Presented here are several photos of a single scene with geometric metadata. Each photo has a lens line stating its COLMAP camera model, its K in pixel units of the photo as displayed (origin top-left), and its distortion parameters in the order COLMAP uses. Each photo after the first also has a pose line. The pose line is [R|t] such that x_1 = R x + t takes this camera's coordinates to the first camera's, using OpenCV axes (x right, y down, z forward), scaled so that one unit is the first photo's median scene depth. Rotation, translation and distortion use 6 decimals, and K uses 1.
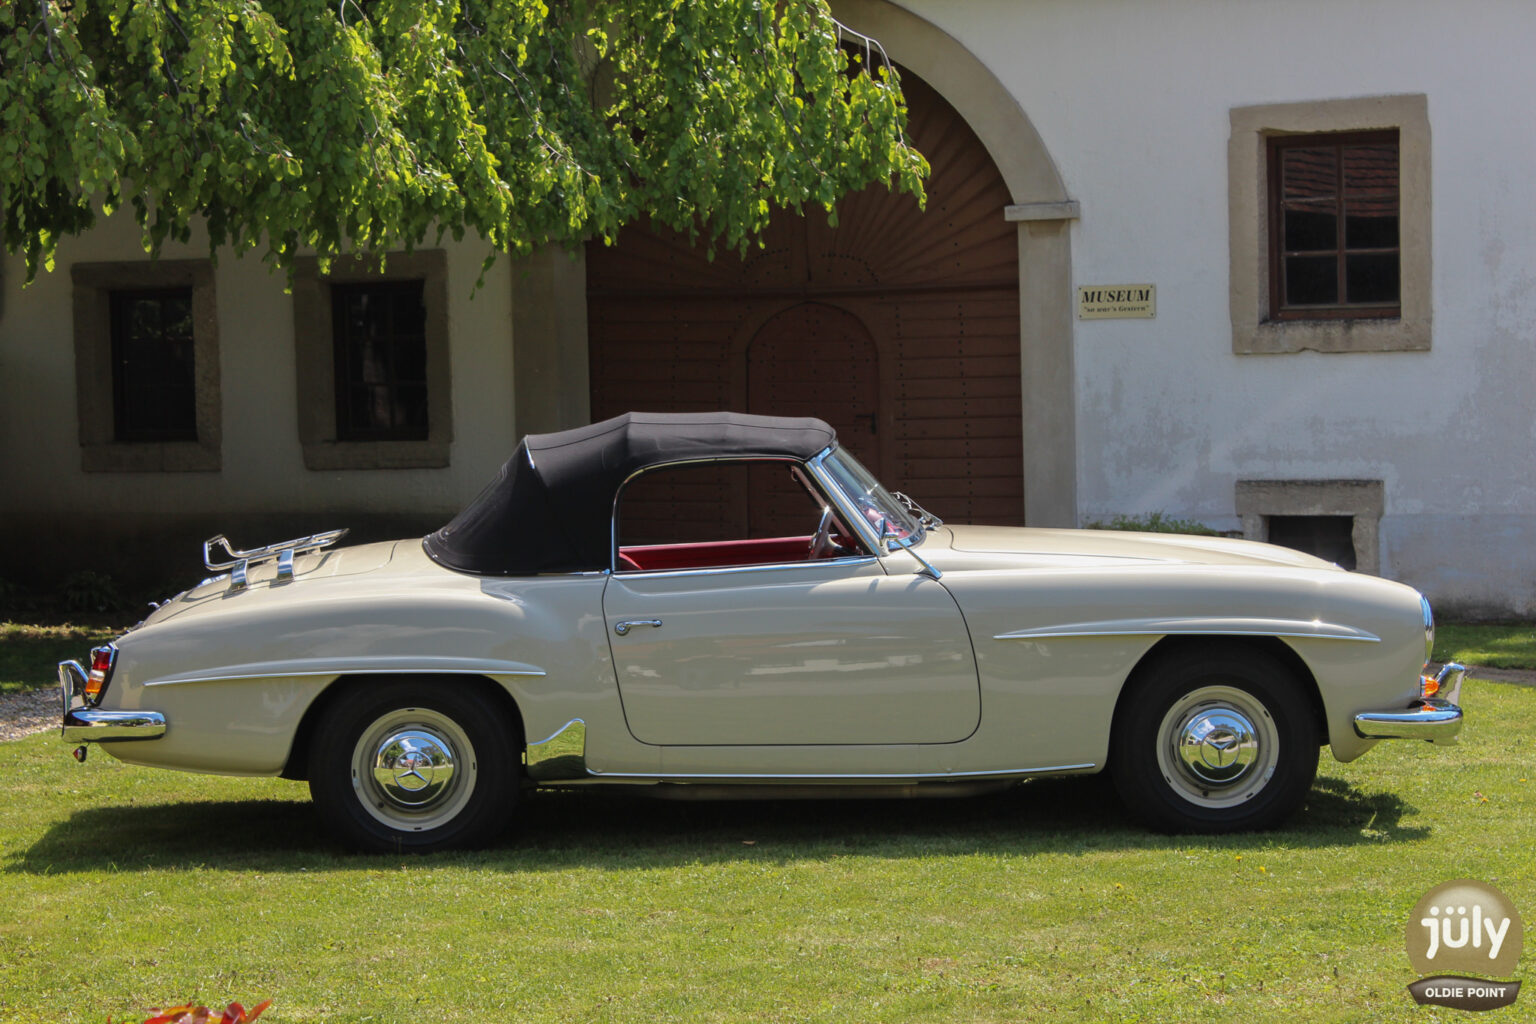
lens RADIAL K [[3606.6, 0, 768.0], [0, 3606.6, 512.0], [0, 0, 1]] dist [0.121550, -0.331303]
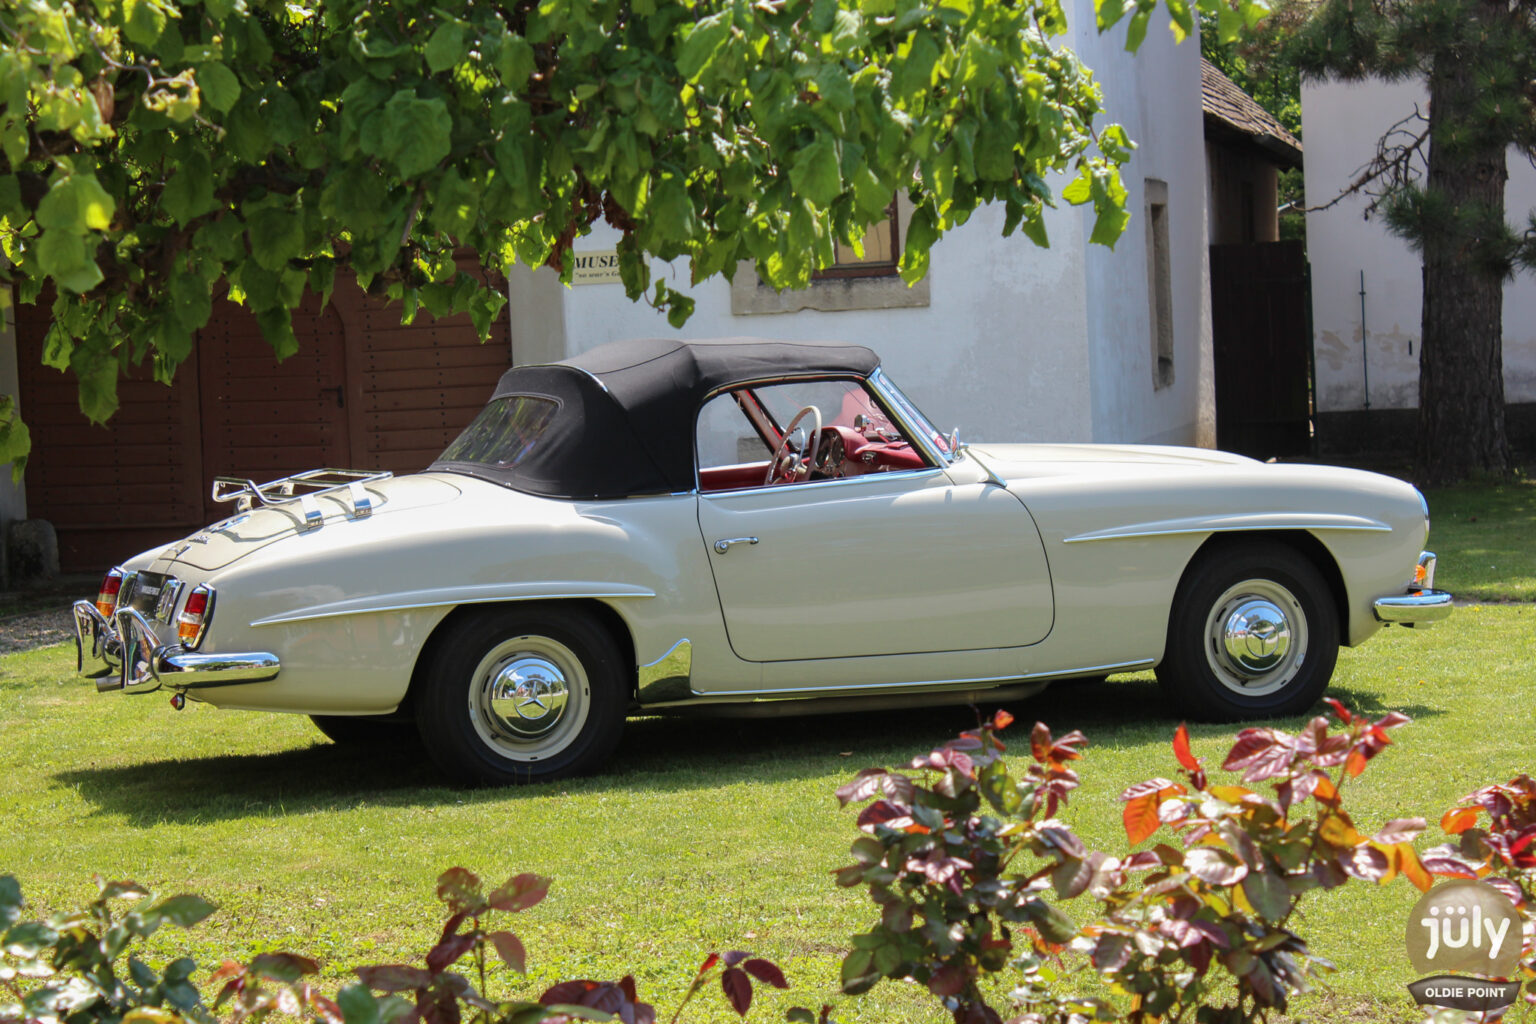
lens RADIAL K [[3606.6, 0, 768.0], [0, 3606.6, 512.0], [0, 0, 1]] dist [0.121550, -0.331303]
pose [[0.949991, -0.037395, 0.310030, -0.335272], [0.039243, 0.999230, 0.000276, 0.022654], [-0.309802, 0.011904, 0.950727, 0.044500]]
